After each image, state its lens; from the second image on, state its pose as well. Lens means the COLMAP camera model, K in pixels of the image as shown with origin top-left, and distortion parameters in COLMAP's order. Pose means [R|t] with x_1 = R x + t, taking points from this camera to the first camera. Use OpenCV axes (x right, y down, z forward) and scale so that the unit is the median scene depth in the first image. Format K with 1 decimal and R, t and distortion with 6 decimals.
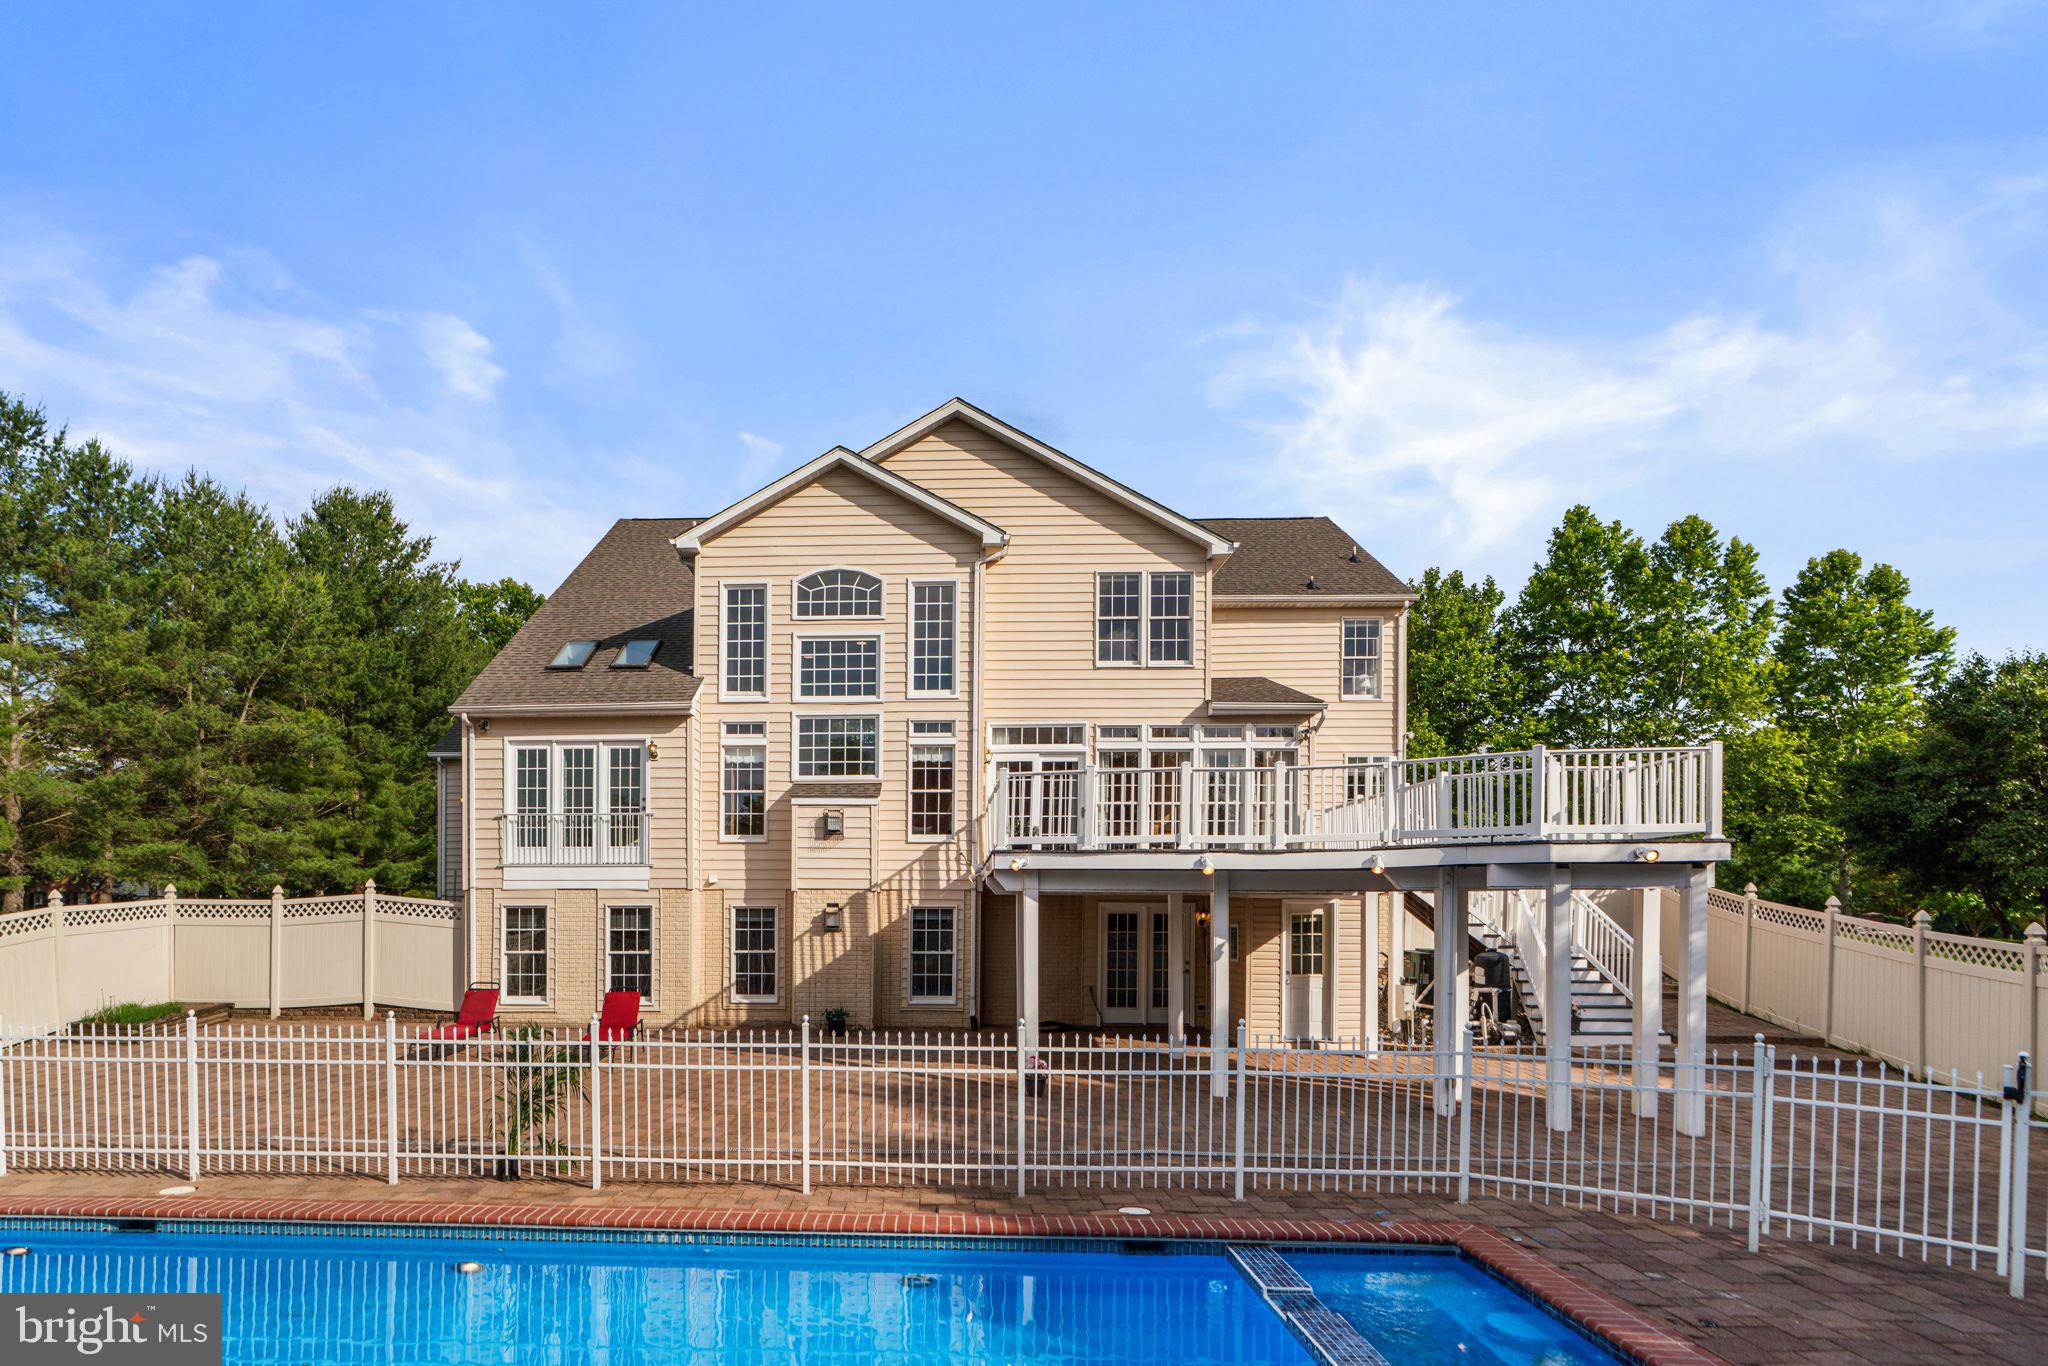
lens RADIAL K [[1135.1, 0, 821.0], [0, 1135.1, 930.3], [0, 0, 1]] dist [-0.005206, 0.000019]
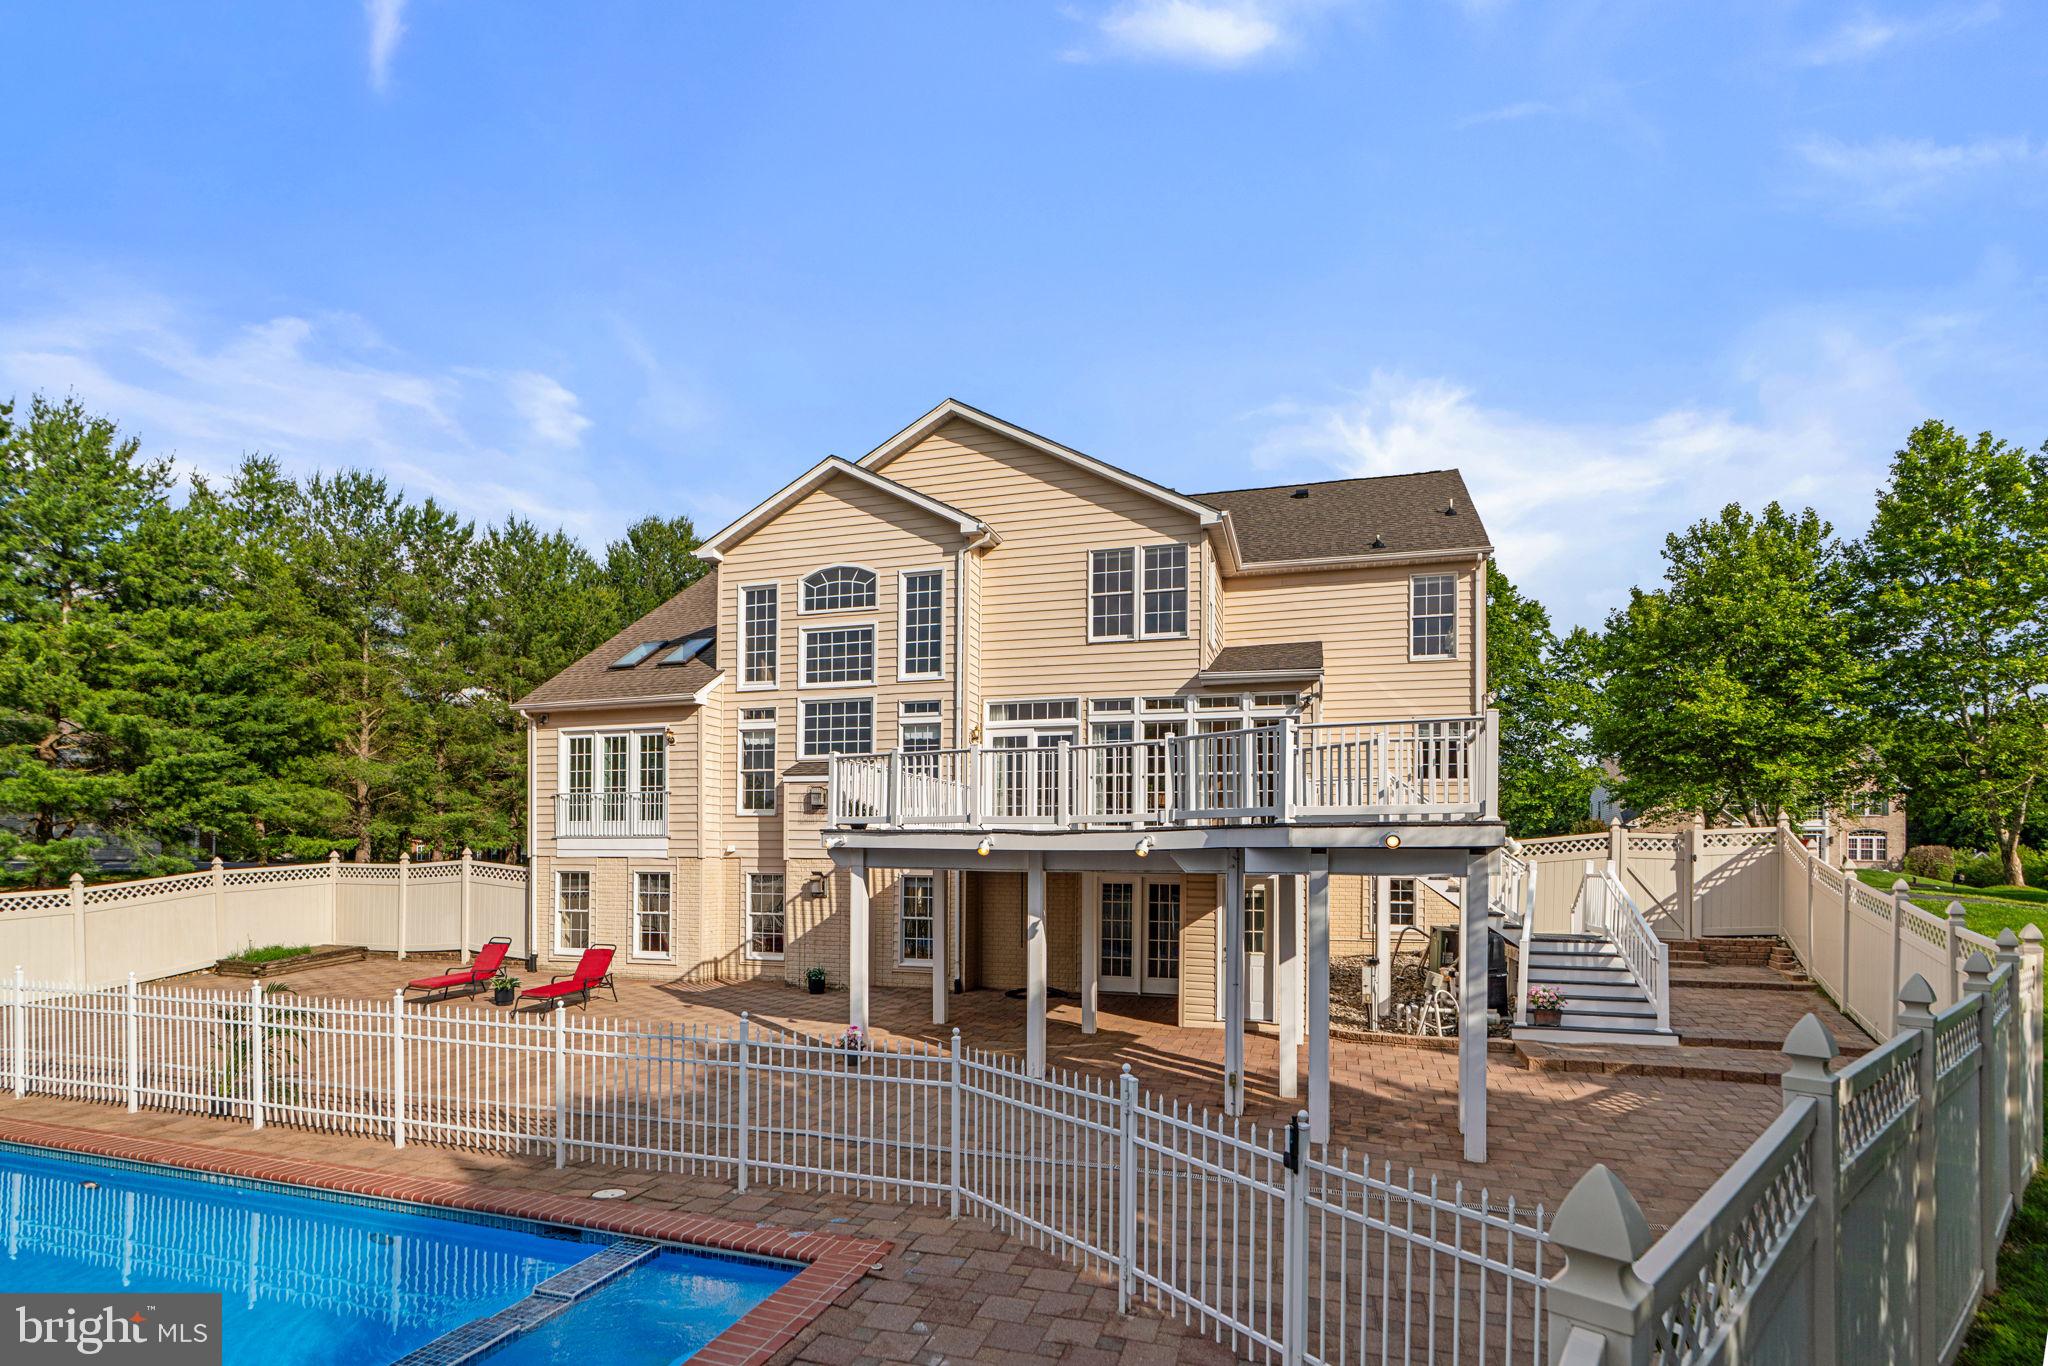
lens RADIAL K [[1018.3, 0, 962.7], [0, 1018.3, 859.5], [0, 0, 1]] dist [-0.004874, 0.001224]
pose [[0.963405, 0.007948, -0.267931, 0.393994], [-0.012343, 0.999815, -0.014724, -0.022207], [0.267765, 0.017492, 0.963326, 0.090239]]
